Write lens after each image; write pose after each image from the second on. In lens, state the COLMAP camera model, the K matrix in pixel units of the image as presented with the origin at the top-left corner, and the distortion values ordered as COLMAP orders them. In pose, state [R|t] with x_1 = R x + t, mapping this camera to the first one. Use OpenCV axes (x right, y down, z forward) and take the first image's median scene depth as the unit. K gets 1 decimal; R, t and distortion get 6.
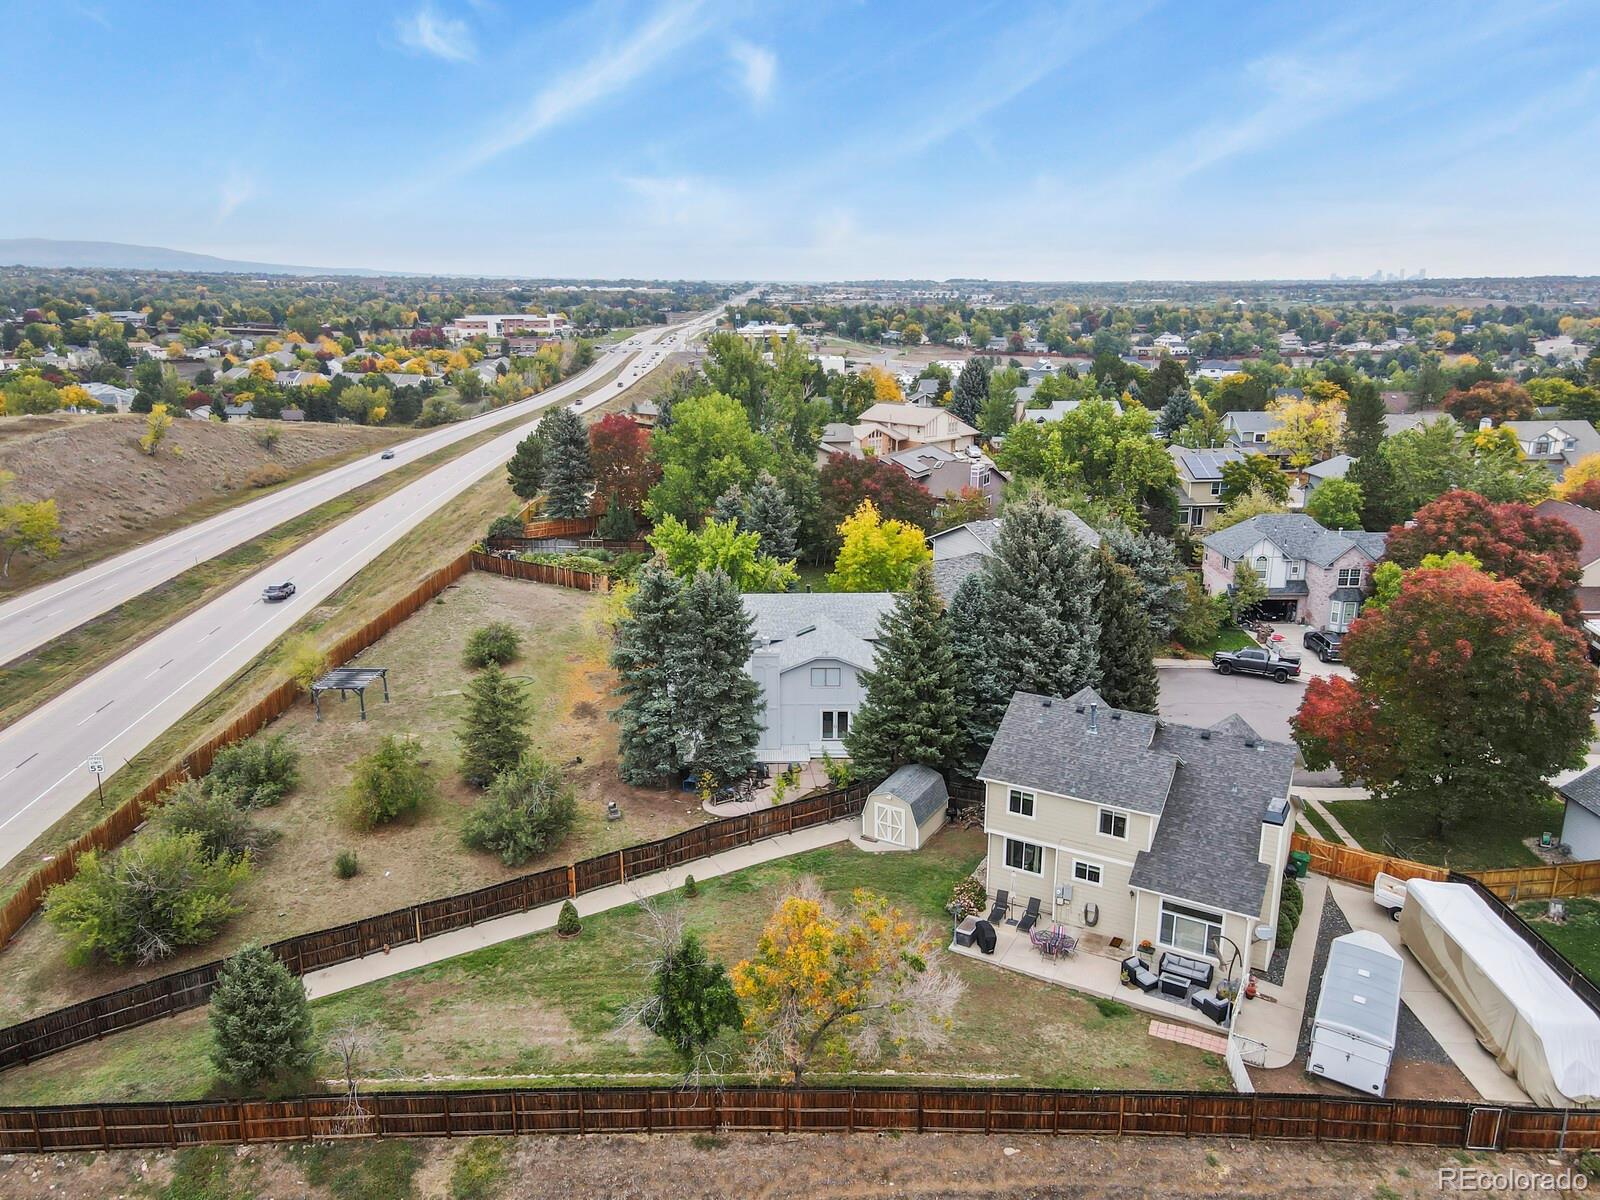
lens RADIAL K [[1205.7, 0, 800.0], [0, 1205.7, 600.0], [0, 0, 1]] dist [0.018657, 0.063510]
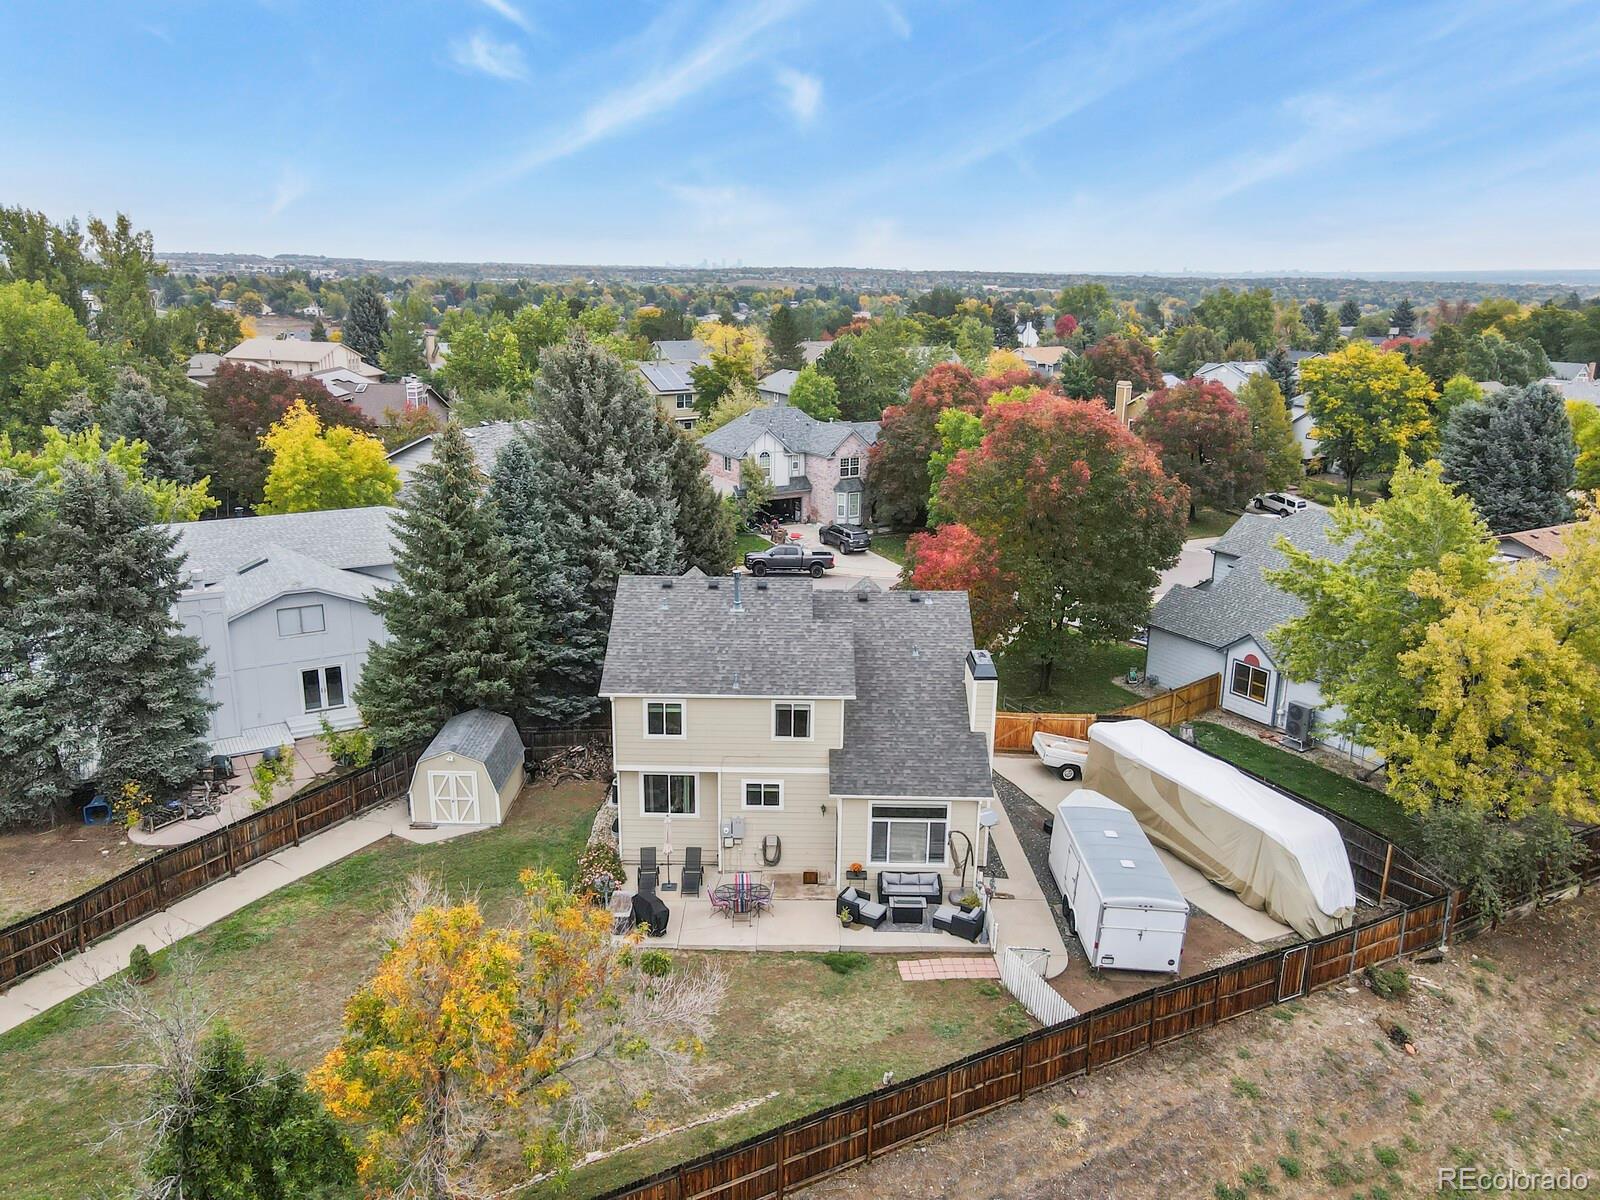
lens RADIAL K [[1205.7, 0, 800.0], [0, 1205.7, 600.0], [0, 0, 1]] dist [0.018657, 0.063510]
pose [[0.868242, -0.121657, 0.480995, -0.072074], [0.121097, 0.992114, 0.032340, 0.074145], [-0.481136, 0.030168, 0.876127, 0.291558]]
